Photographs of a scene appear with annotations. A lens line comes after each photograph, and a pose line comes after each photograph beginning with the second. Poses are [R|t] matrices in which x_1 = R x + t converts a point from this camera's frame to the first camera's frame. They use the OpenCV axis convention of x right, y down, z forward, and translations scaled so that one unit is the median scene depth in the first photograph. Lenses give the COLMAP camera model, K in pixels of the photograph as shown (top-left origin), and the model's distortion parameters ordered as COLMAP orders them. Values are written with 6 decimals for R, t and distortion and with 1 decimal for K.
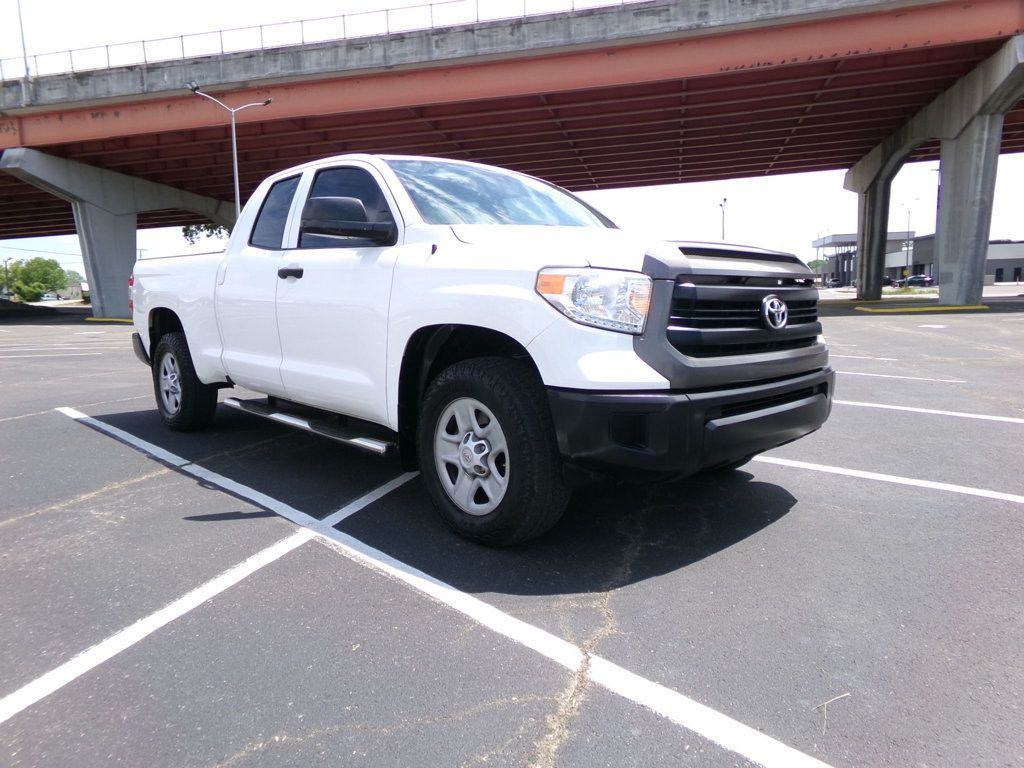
lens RADIAL K [[698.5, 0, 509.5], [0, 698.5, 383.7], [0, 0, 1]] dist [-0.001555, 0.014955]
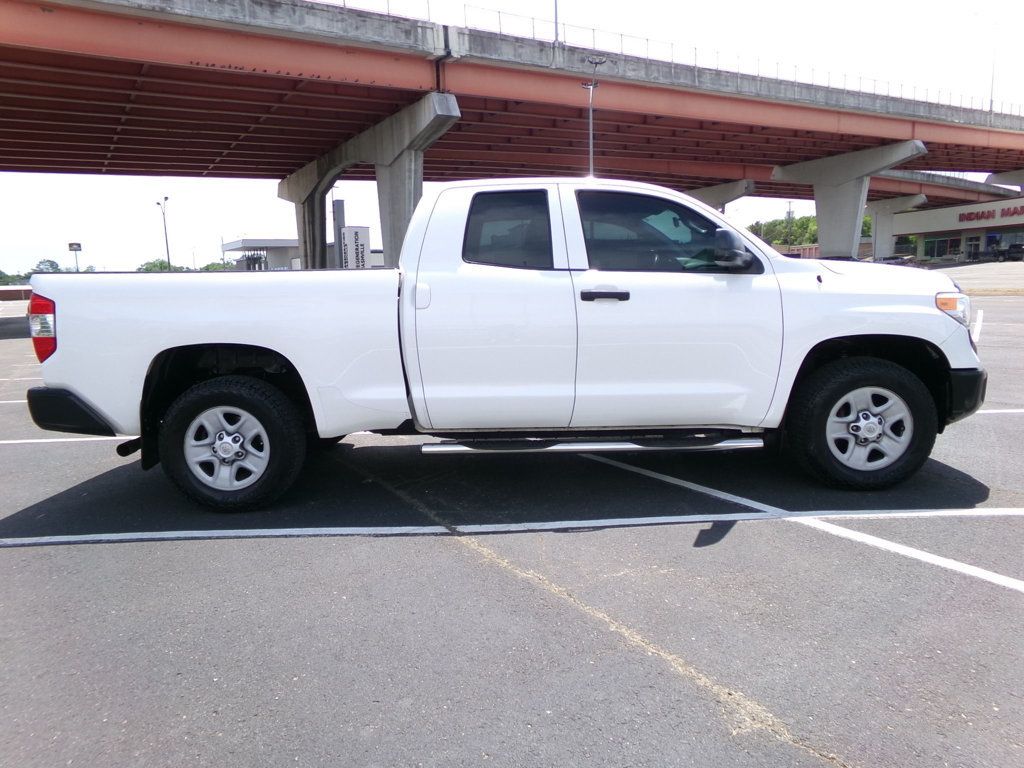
lens RADIAL K [[698.5, 0, 507.7], [0, 698.5, 386.6], [0, 0, 1]] dist [-0.001555, 0.014955]
pose [[0.666748, -0.113798, 0.736544, -0.158399], [0.113306, 0.992264, 0.050739, -0.012724], [-0.736620, 0.049625, 0.674483, 0.063796]]
